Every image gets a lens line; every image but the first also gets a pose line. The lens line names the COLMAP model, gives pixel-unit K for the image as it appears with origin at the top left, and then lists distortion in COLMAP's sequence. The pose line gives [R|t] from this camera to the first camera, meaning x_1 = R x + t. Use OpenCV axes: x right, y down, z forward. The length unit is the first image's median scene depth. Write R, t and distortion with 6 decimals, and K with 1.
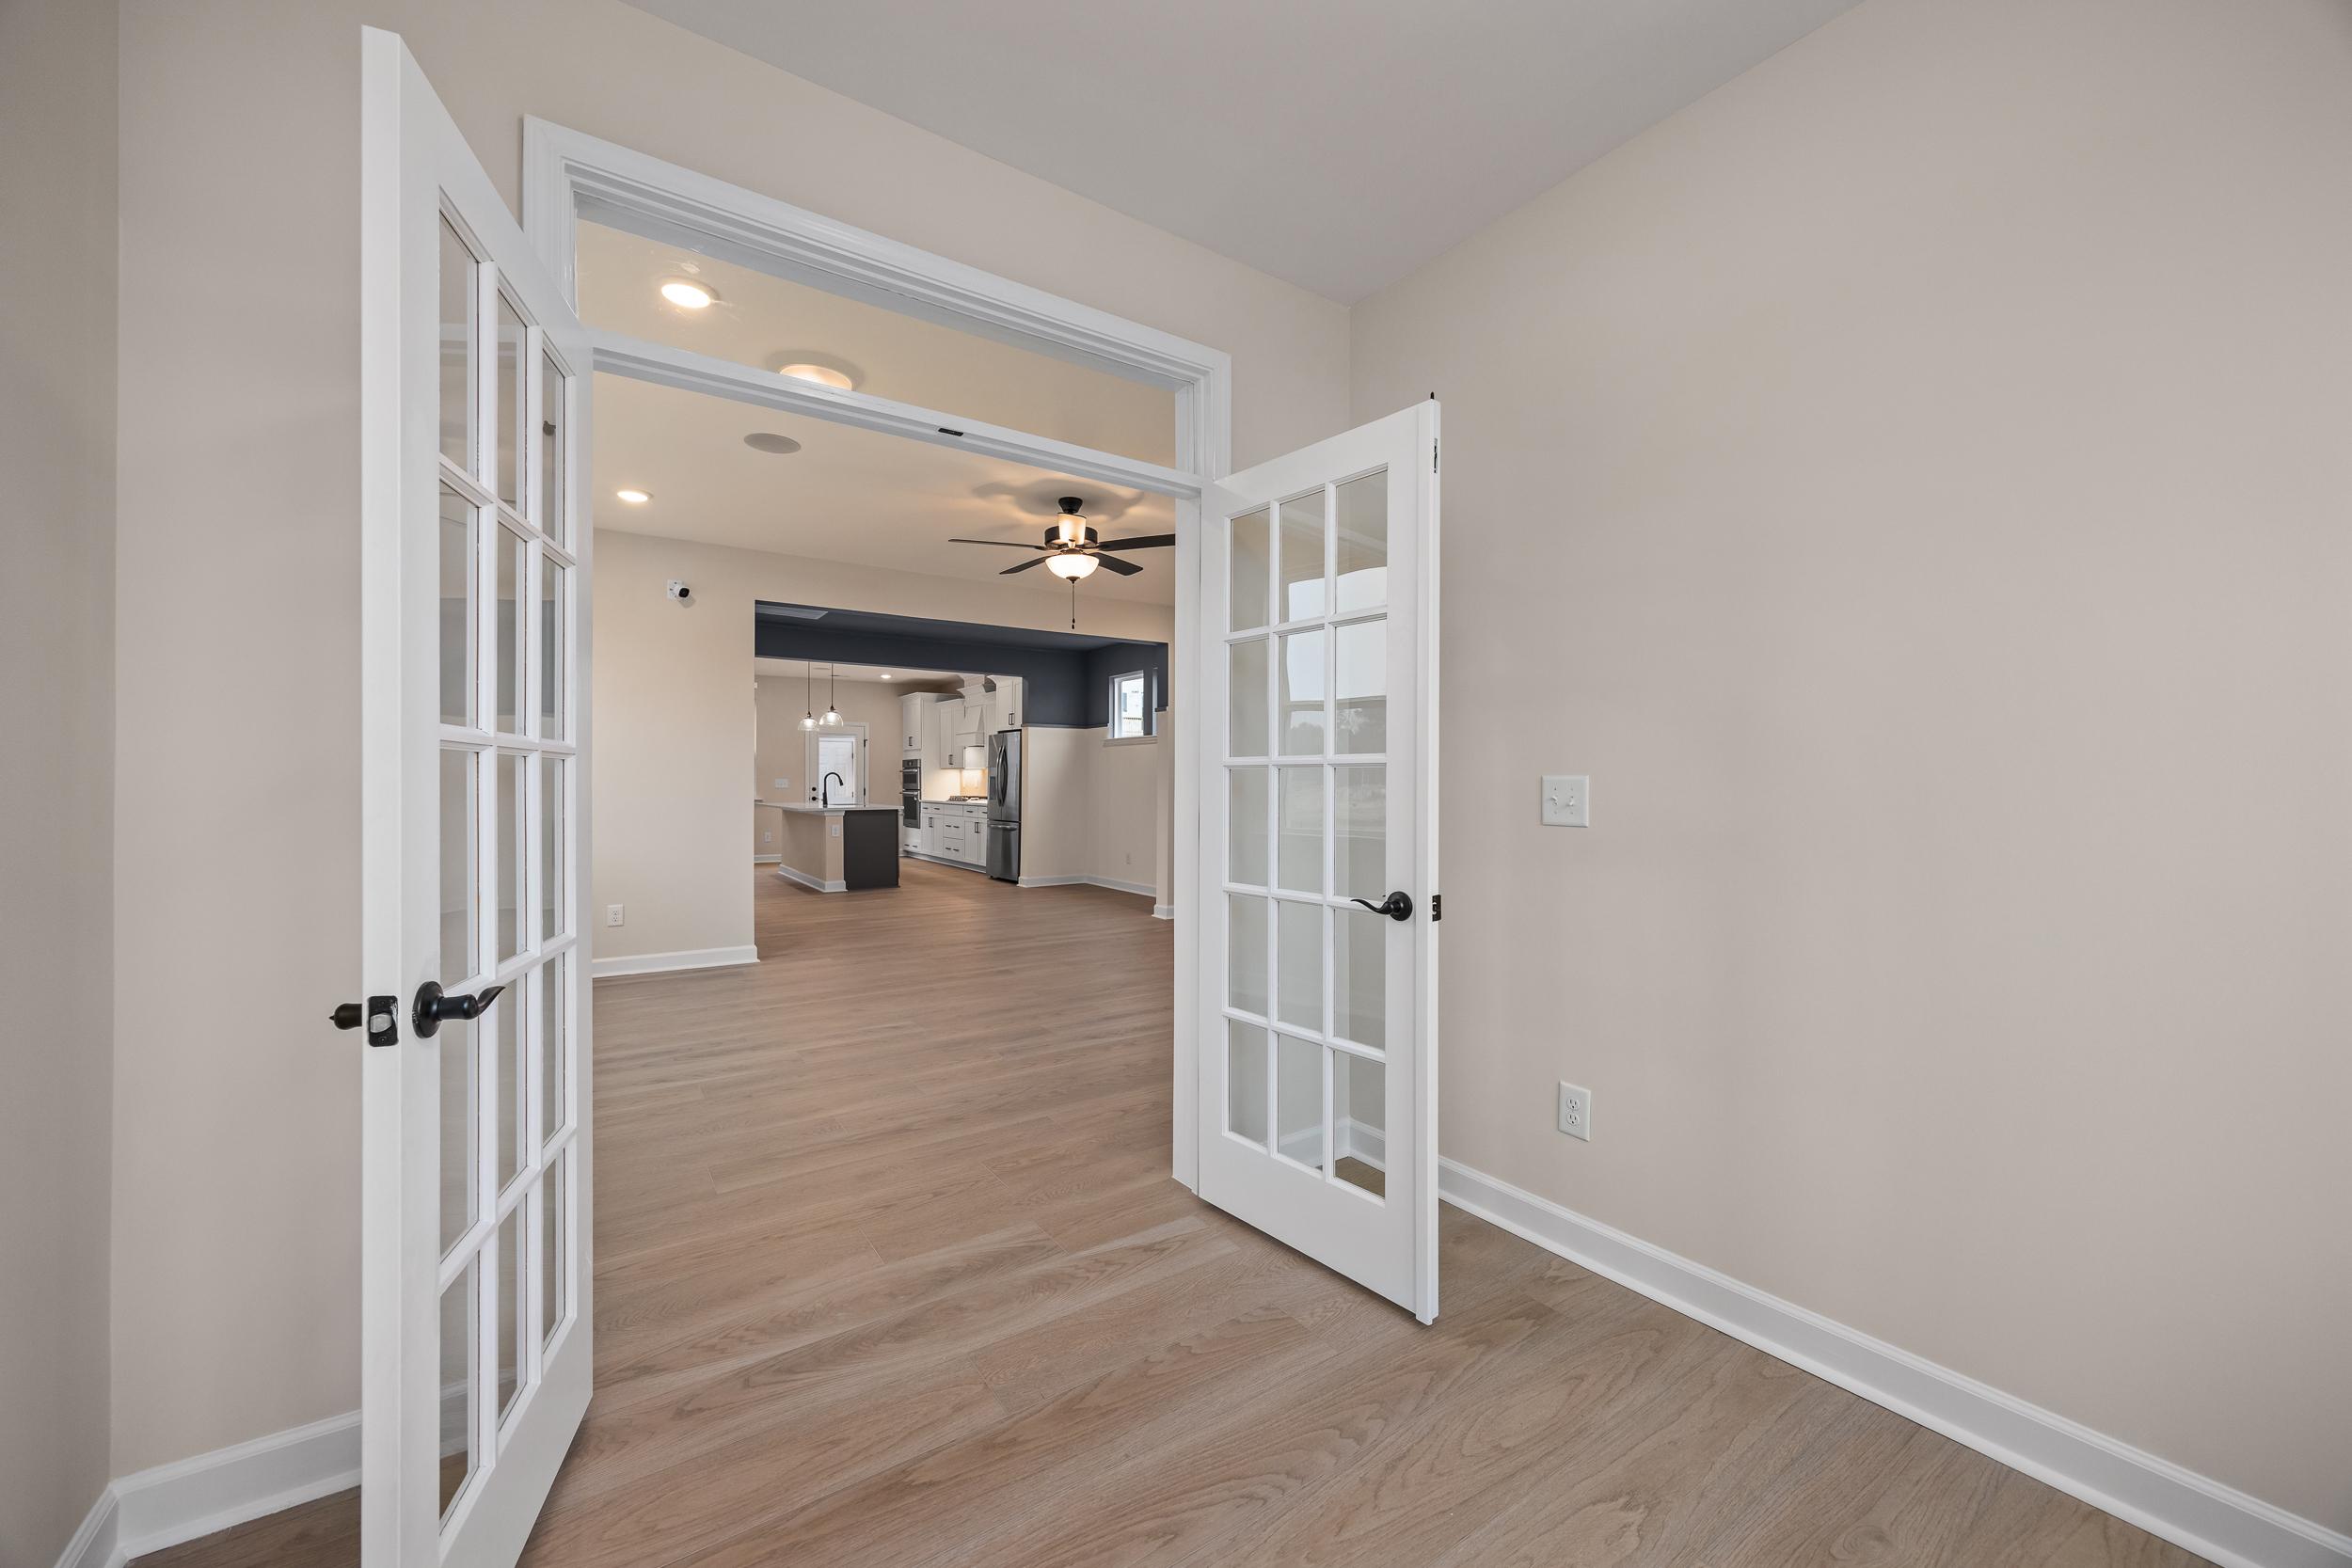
lens RADIAL K [[907.2, 0, 1176.0], [0, 907.2, 784.0], [0, 0, 1]] dist [0.000378, -0.000004]
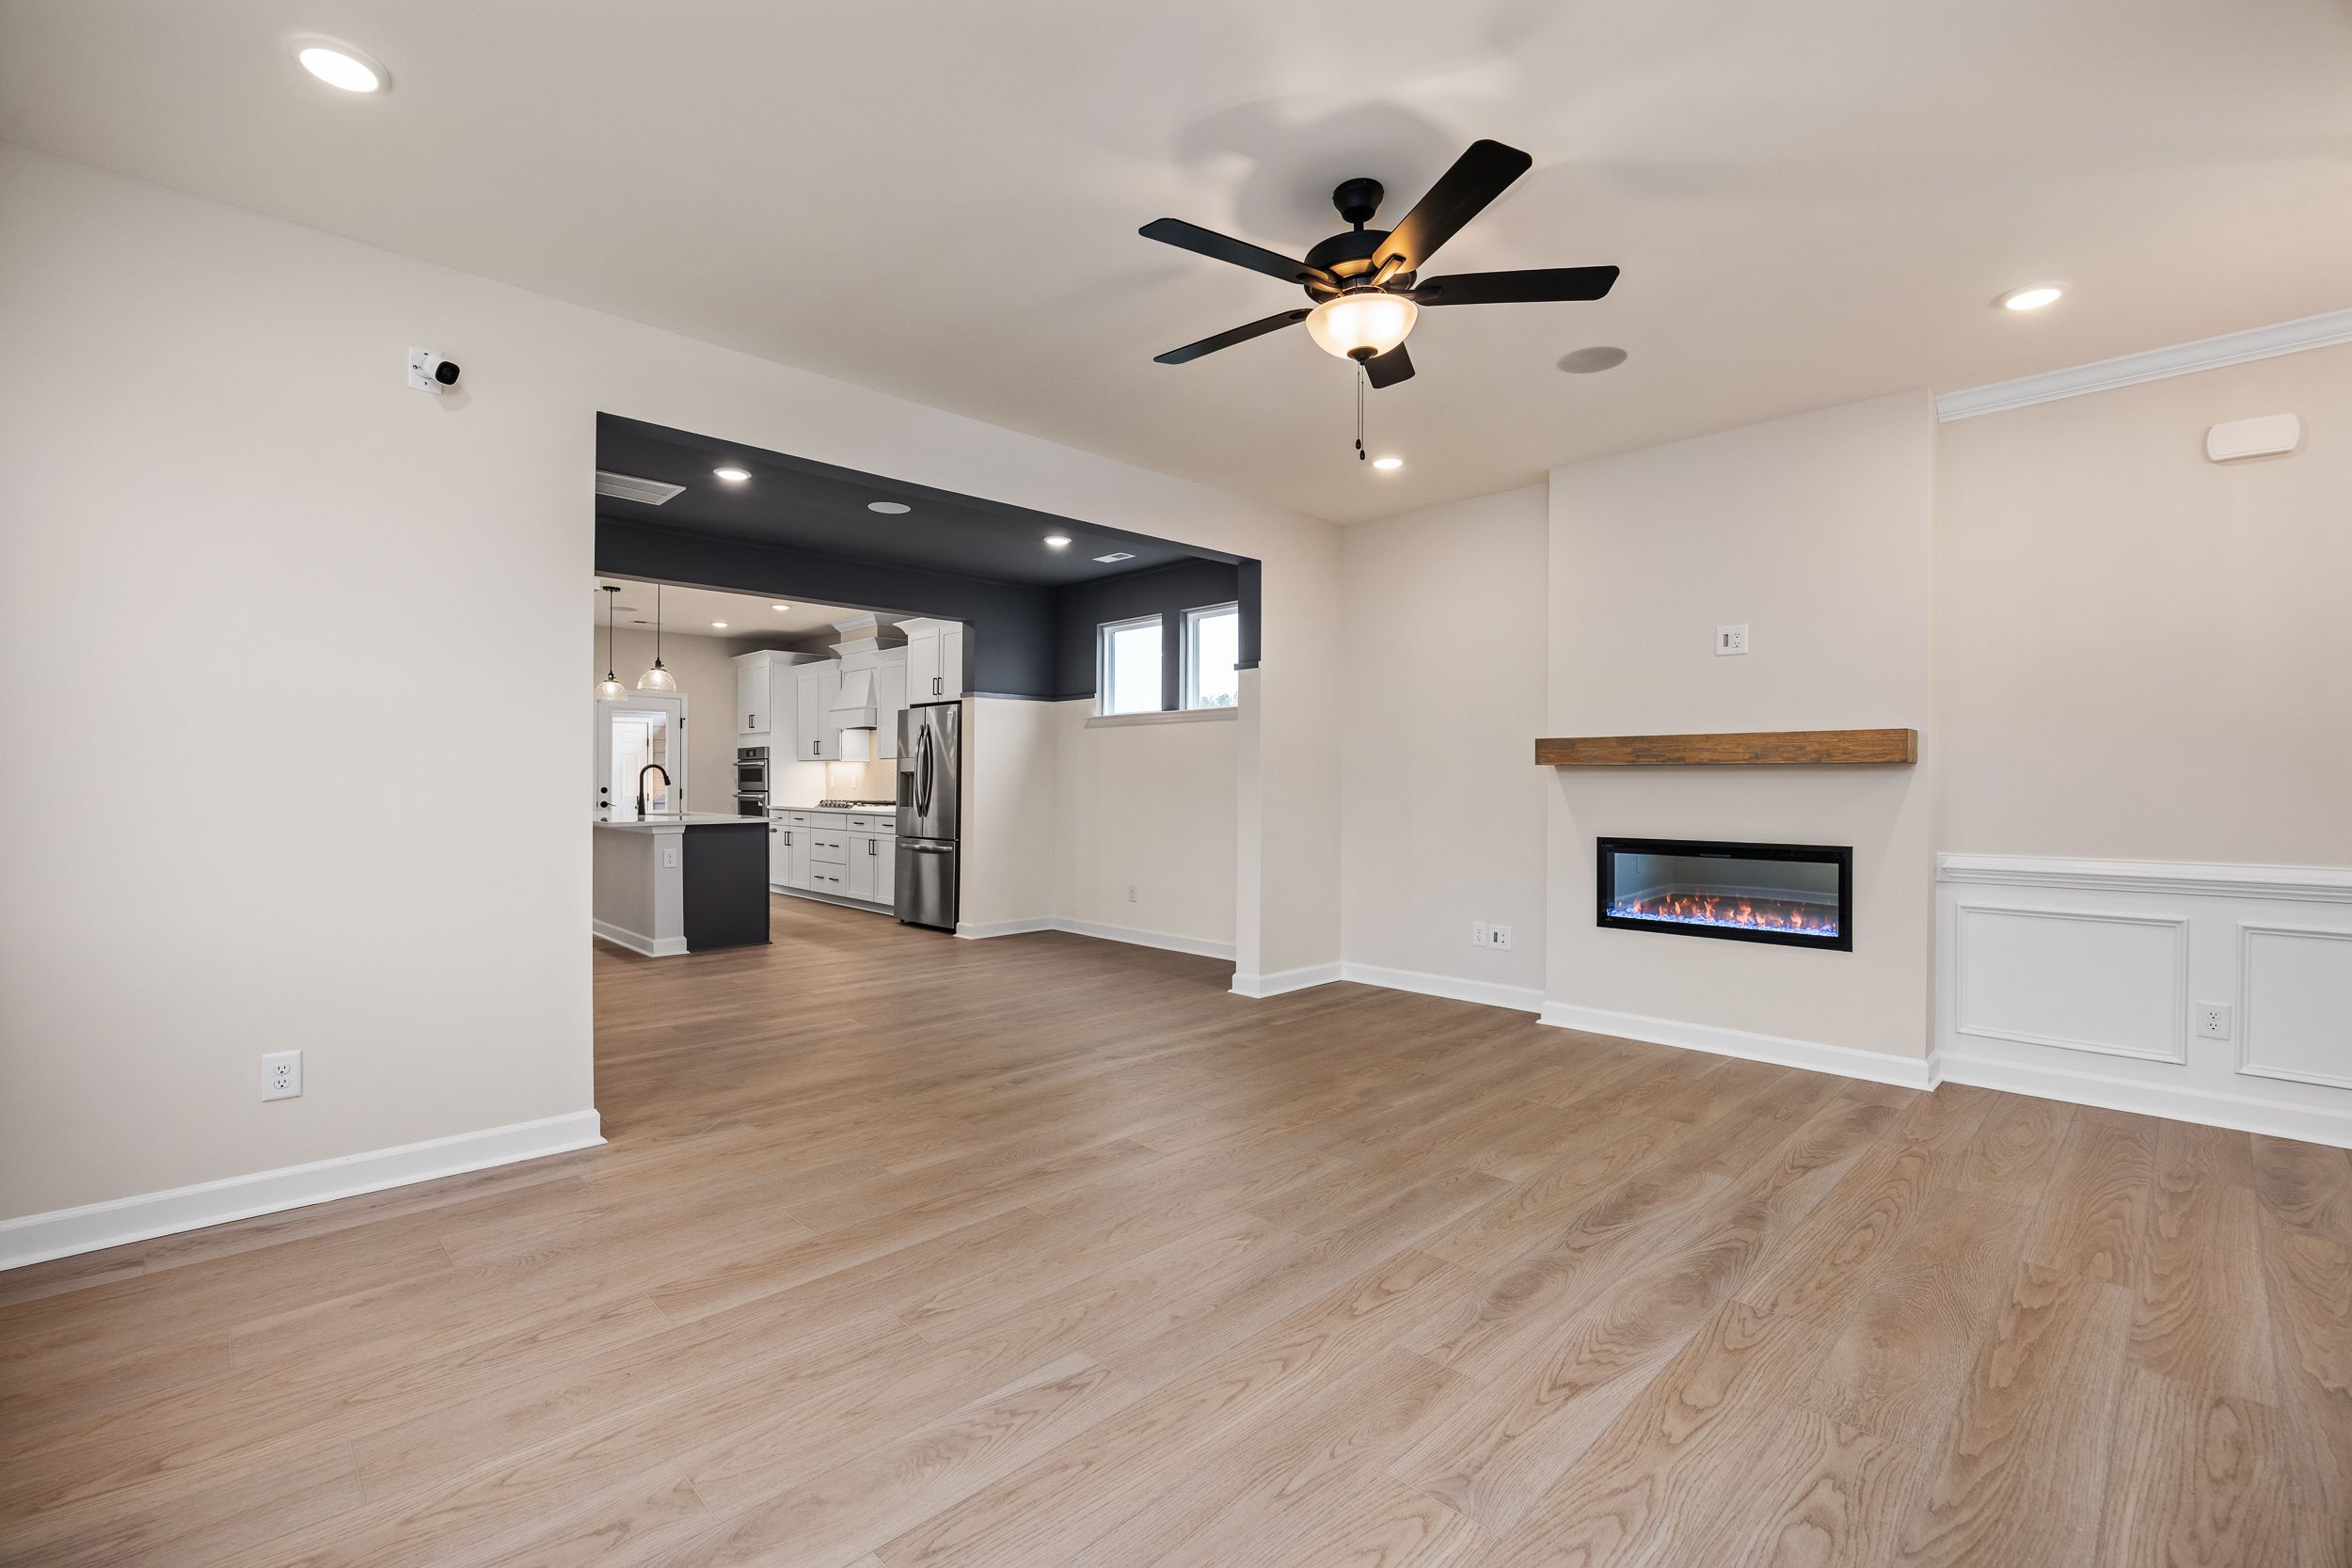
lens RADIAL K [[1021.8, 0, 1182.9], [0, 1021.8, 780.8], [0, 0, 1]] dist [-0.041965, 0.011011]
pose [[0.983350, 0.000820, 0.181720, -0.141203], [-0.000497, 0.999998, -0.001821, -0.000255], [-0.181721, 0.001700, 0.983349, 0.229327]]
